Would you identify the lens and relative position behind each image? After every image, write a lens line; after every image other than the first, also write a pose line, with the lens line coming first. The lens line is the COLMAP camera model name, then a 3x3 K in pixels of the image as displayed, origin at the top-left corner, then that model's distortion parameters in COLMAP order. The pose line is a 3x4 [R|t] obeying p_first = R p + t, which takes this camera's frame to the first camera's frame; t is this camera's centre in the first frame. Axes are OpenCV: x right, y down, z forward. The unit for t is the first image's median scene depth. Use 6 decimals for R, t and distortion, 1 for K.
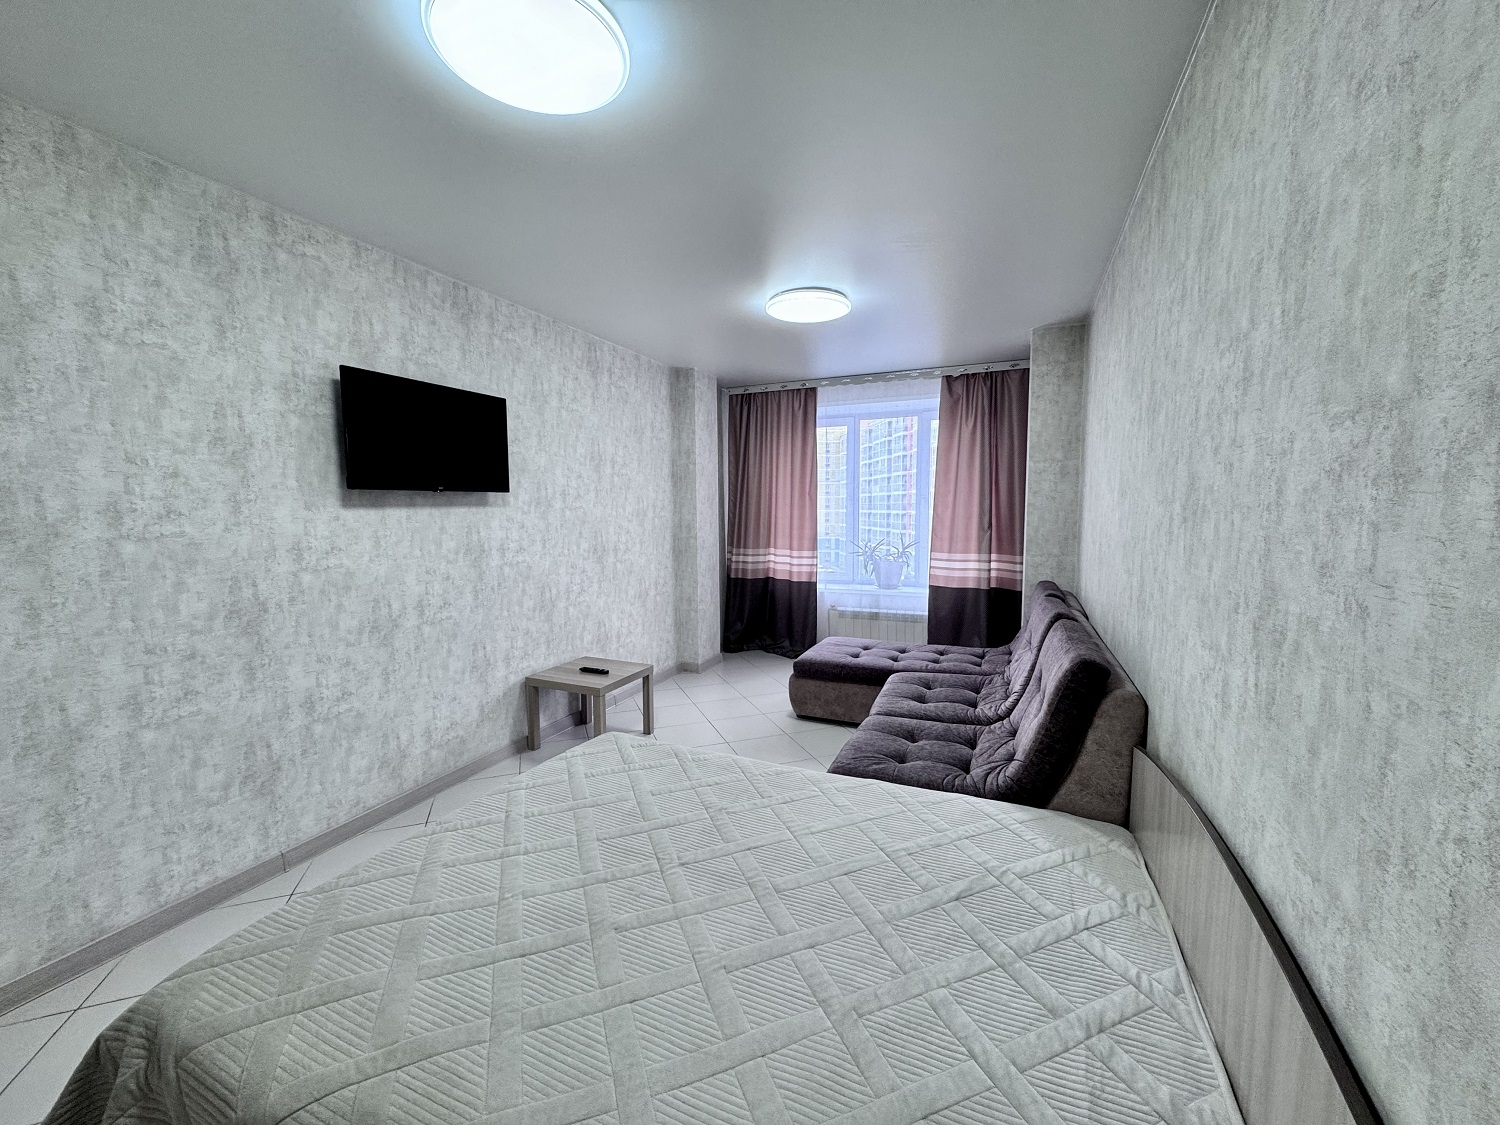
lens RADIAL K [[598.2, 0, 744.6], [0, 598.2, 560.2], [0, 0, 1]] dist [-0.003606, 0.000752]
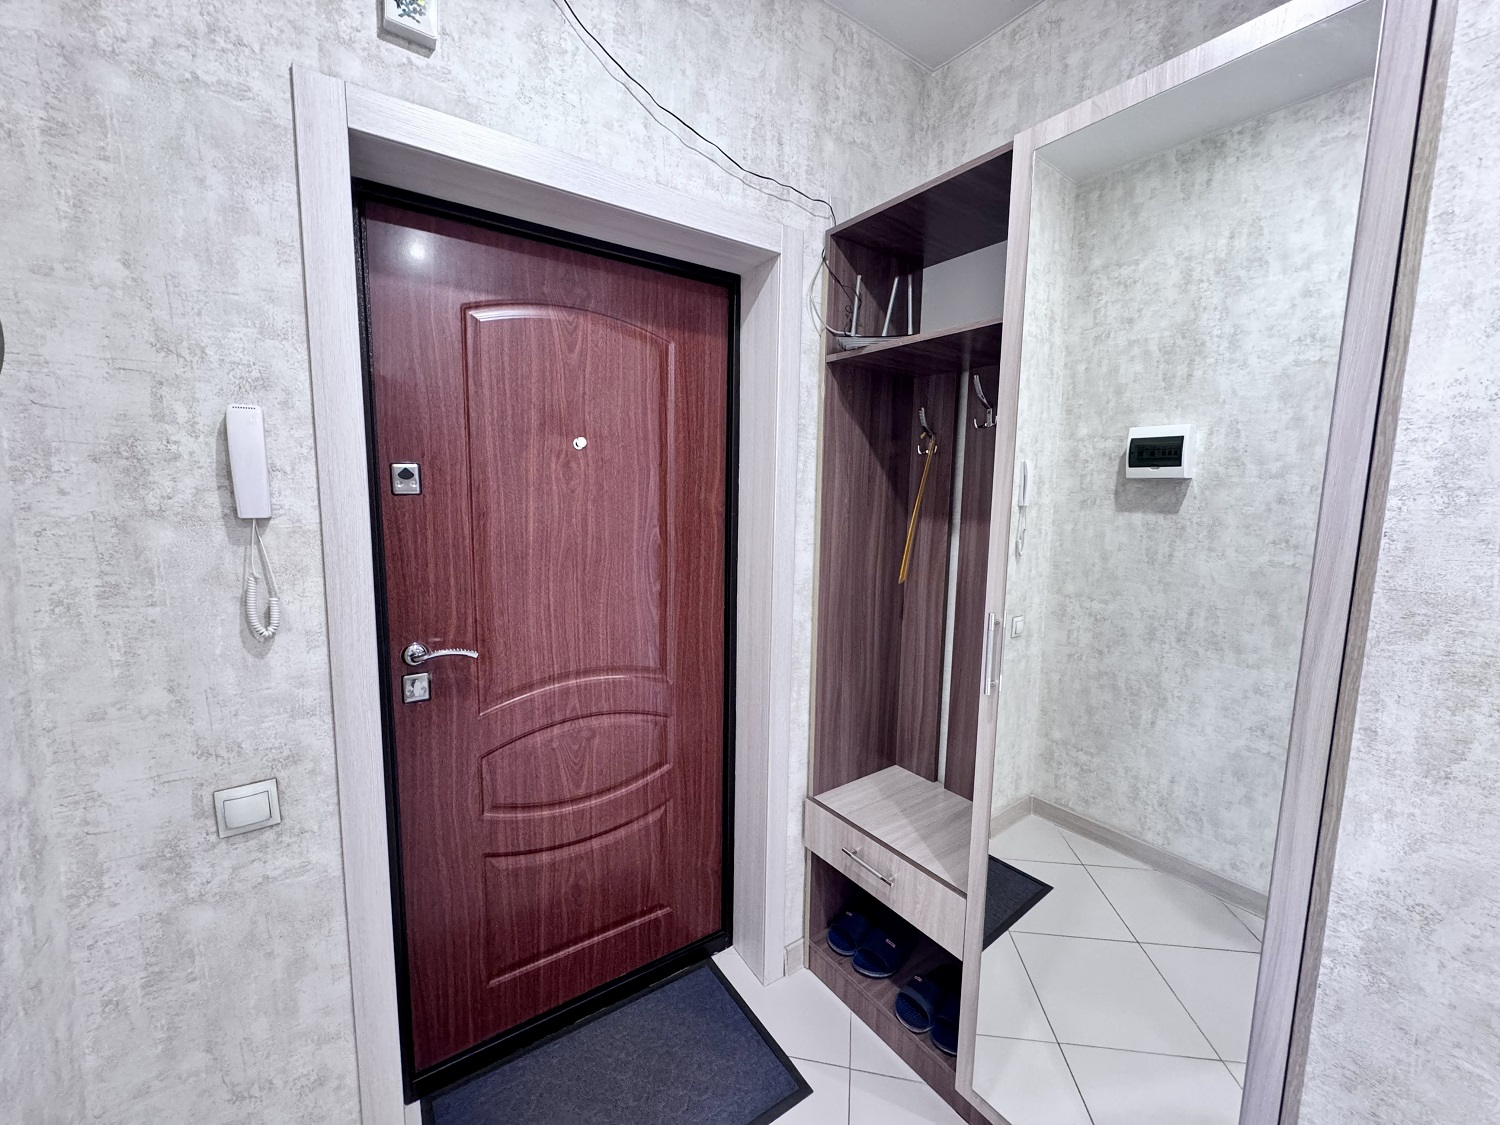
lens RADIAL K [[598.2, 0, 746.1], [0, 598.2, 562.2], [0, 0, 1]] dist [-0.003606, 0.000752]
pose [[0.858817, 0.092212, -0.503915, -0.221477], [-0.072373, 0.995640, 0.058850, -0.034057], [0.507145, -0.014071, 0.861746, 0.456475]]
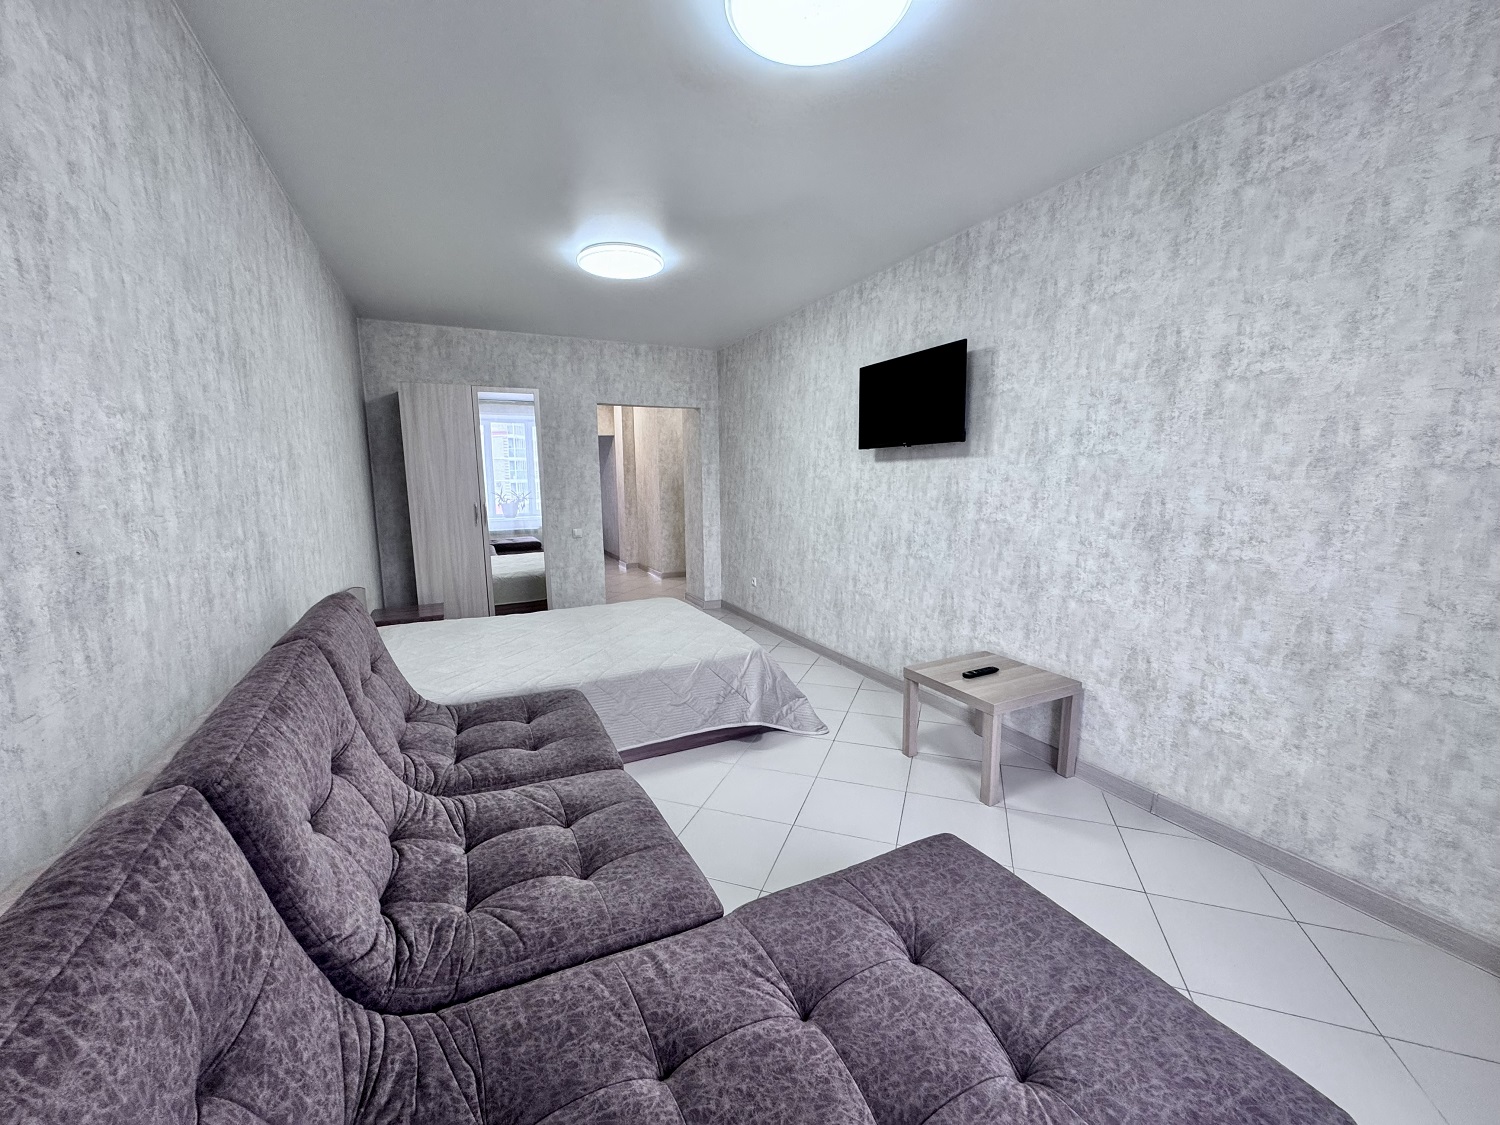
lens RADIAL K [[598.2, 0, 749.5], [0, 598.2, 561.5], [0, 0, 1]] dist [-0.003606, 0.000752]
pose [[-0.638931, 0.121441, -0.759618, 0.507627], [-0.052425, 0.978291, 0.200497, -0.091912], [0.767476, 0.167927, -0.618694, 1.251210]]
